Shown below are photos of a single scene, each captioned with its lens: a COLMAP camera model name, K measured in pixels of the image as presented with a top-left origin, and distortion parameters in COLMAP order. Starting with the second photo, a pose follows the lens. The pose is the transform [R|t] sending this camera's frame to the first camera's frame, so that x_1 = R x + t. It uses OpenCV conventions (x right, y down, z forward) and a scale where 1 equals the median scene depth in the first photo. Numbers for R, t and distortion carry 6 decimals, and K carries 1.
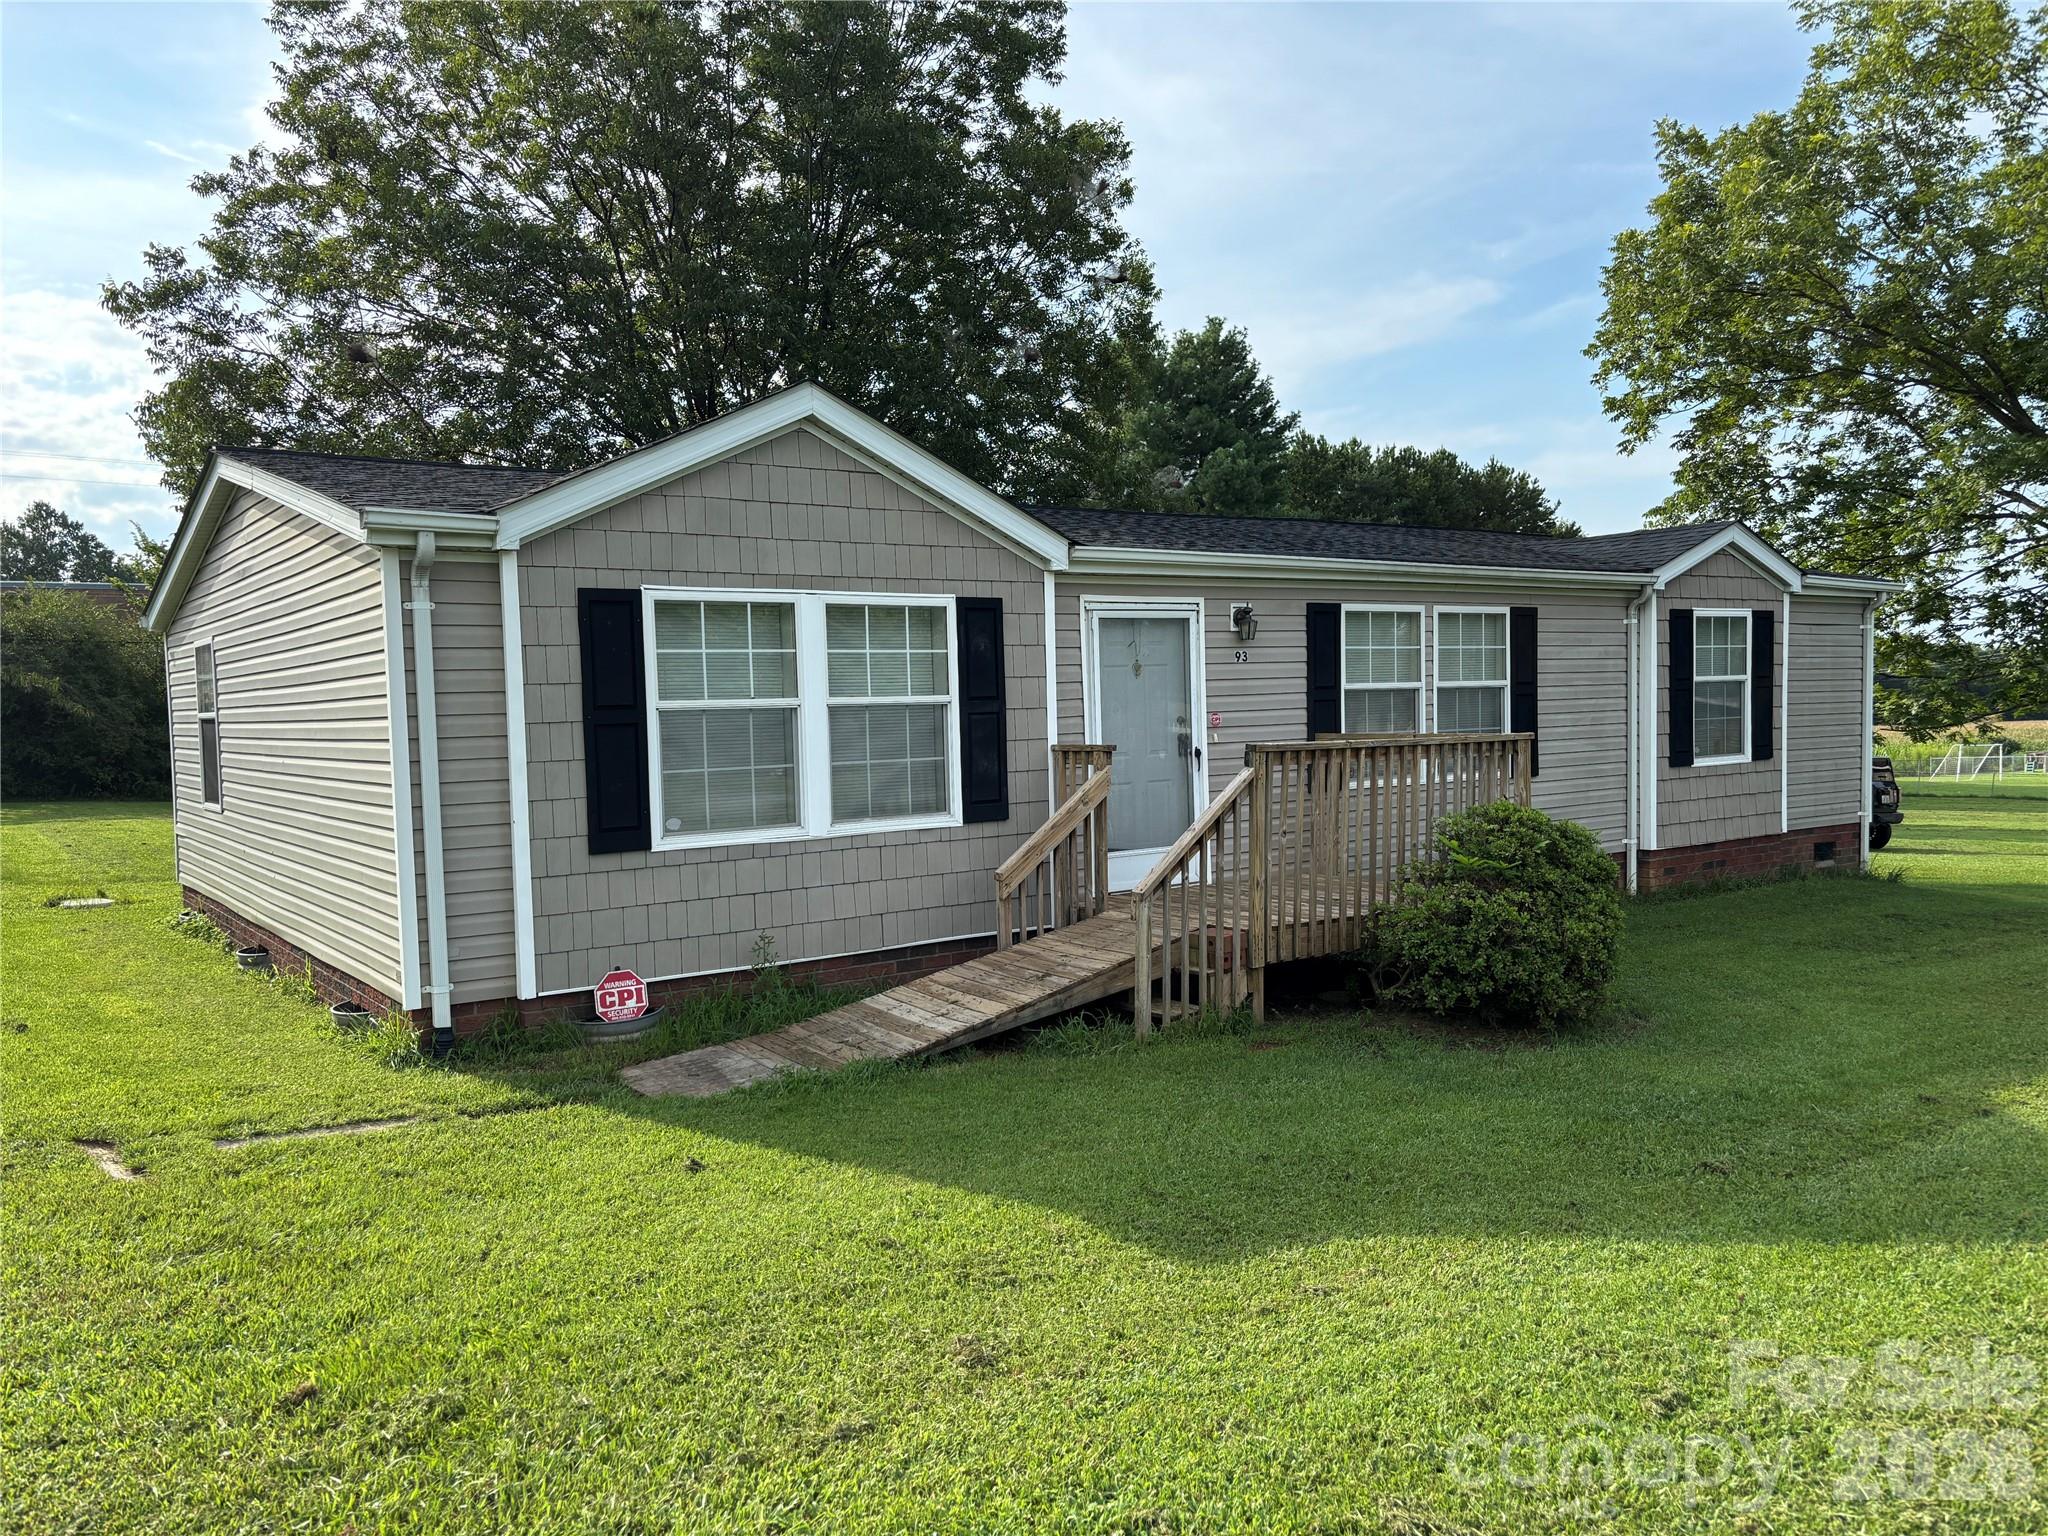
lens RADIAL K [[1535.6, 0, 1024.0], [0, 1535.6, 768.0], [0, 0, 1]] dist [0.125140, -0.230779]
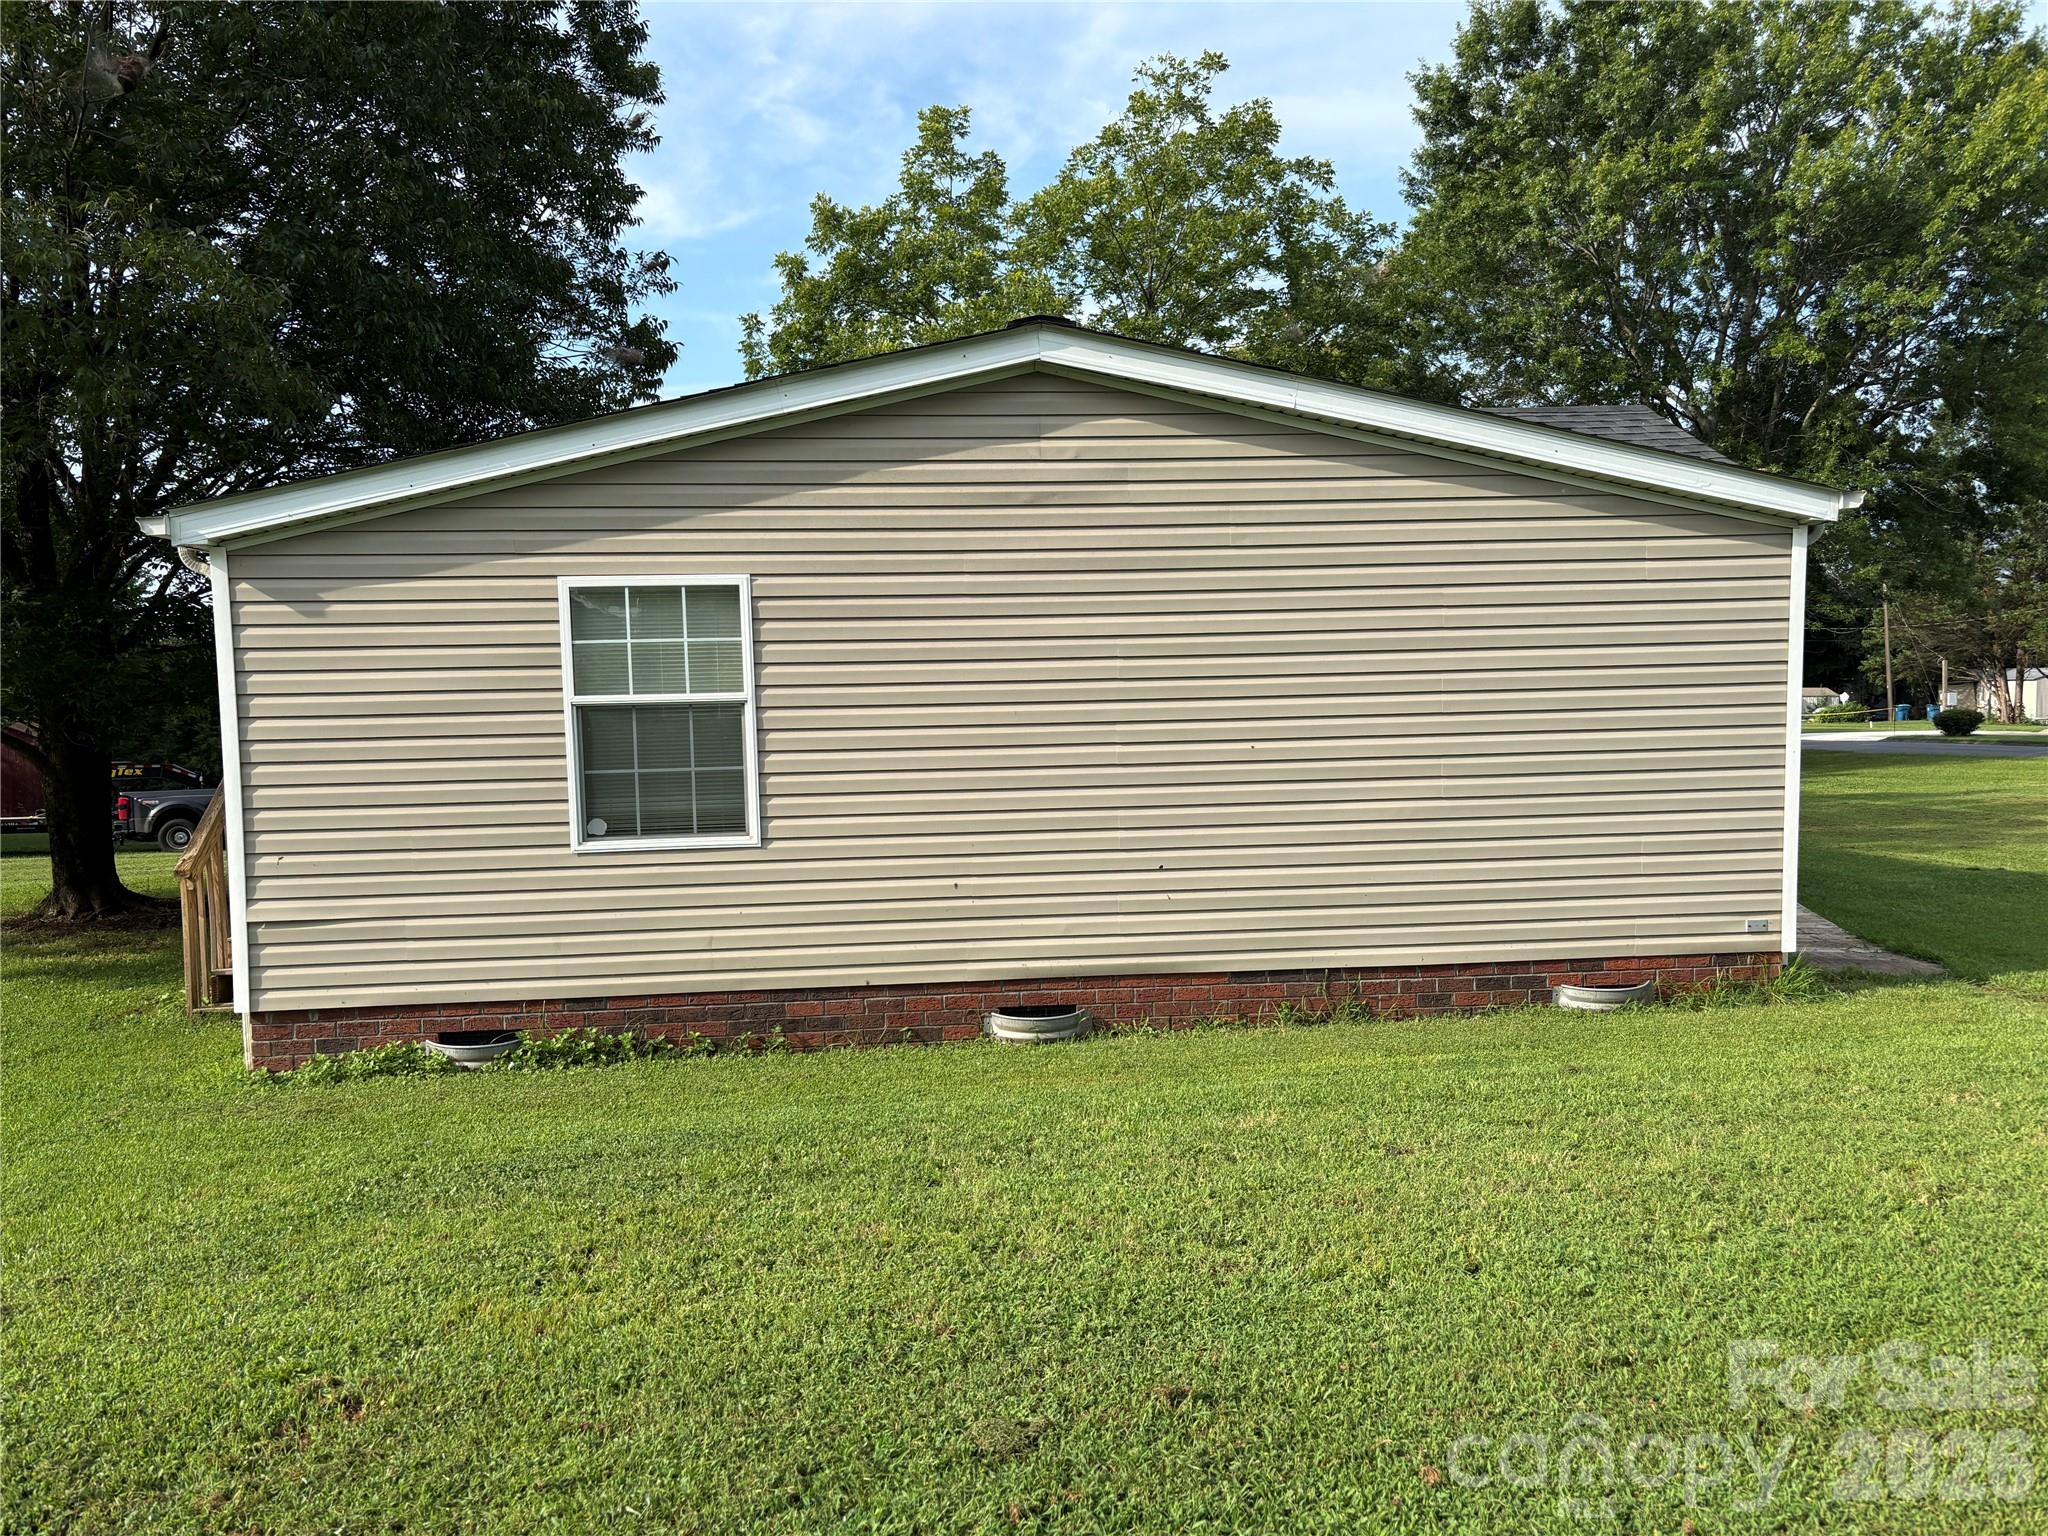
lens RADIAL K [[1535.6, 0, 1024.0], [0, 1535.6, 768.0], [0, 0, 1]] dist [0.125140, -0.230779]
pose [[0.491499, -0.040930, 0.869916, -1.324285], [0.043929, 0.998789, 0.022174, -0.016817], [-0.869769, 0.027316, 0.492702, 0.764164]]
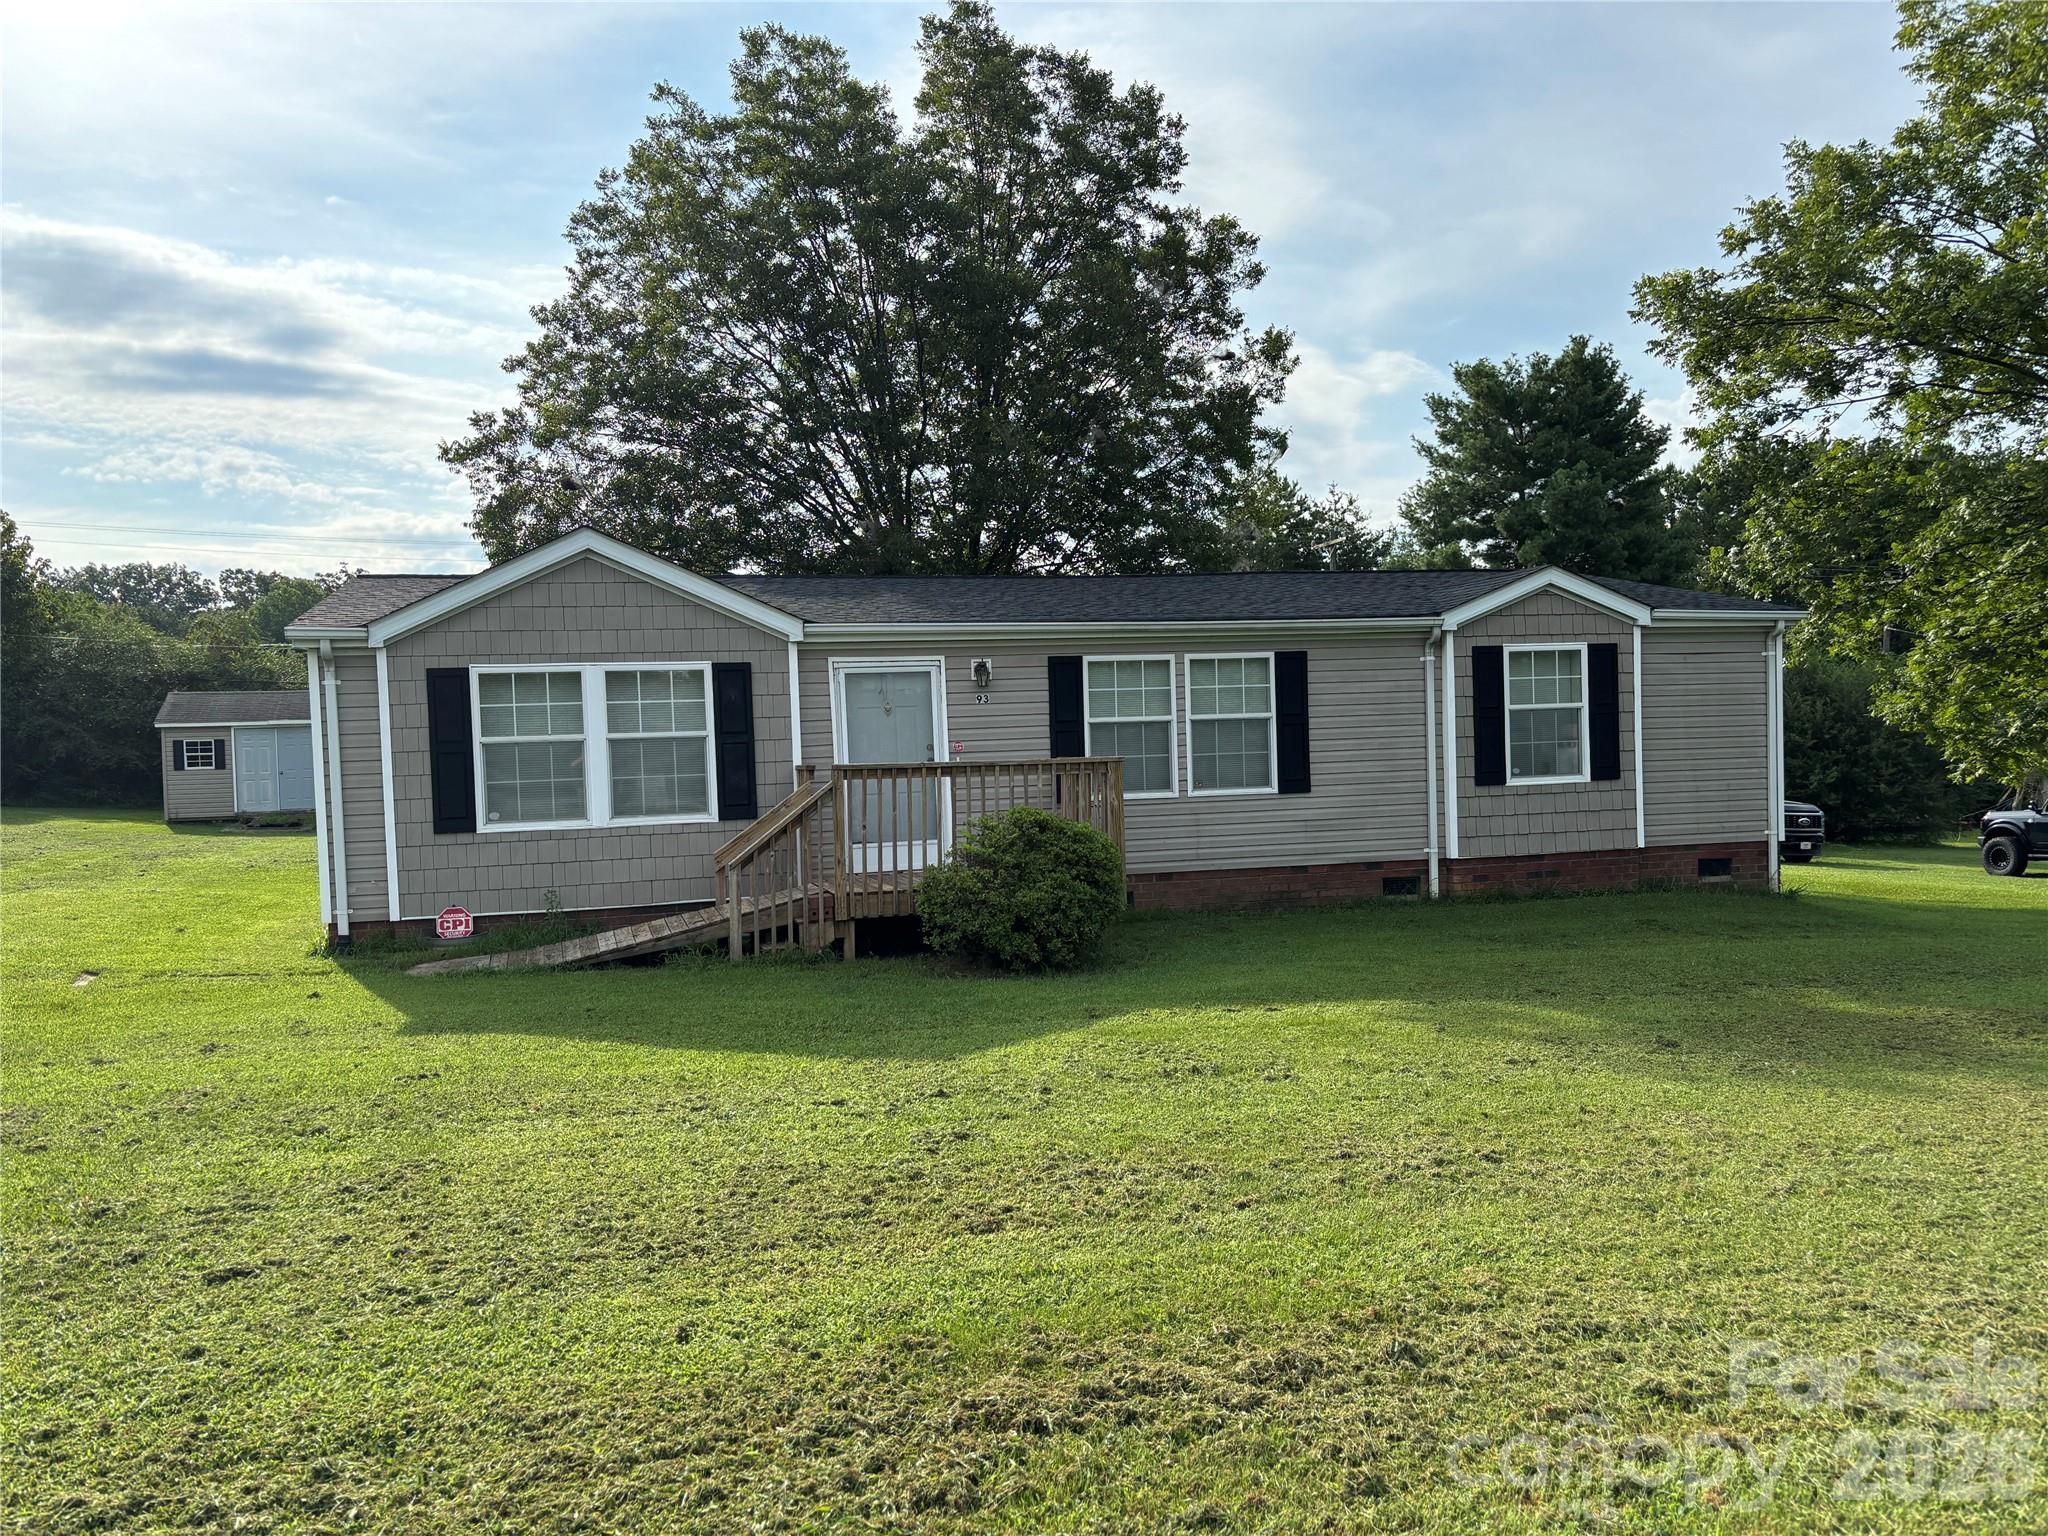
lens RADIAL K [[1535.6, 0, 1024.0], [0, 1535.6, 768.0], [0, 0, 1]] dist [0.125140, -0.230779]
pose [[0.936811, -0.001009, -0.349834, 0.746252], [-0.004900, 0.999860, -0.016008, 0.009156], [0.349801, 0.016711, 0.936675, -0.258149]]
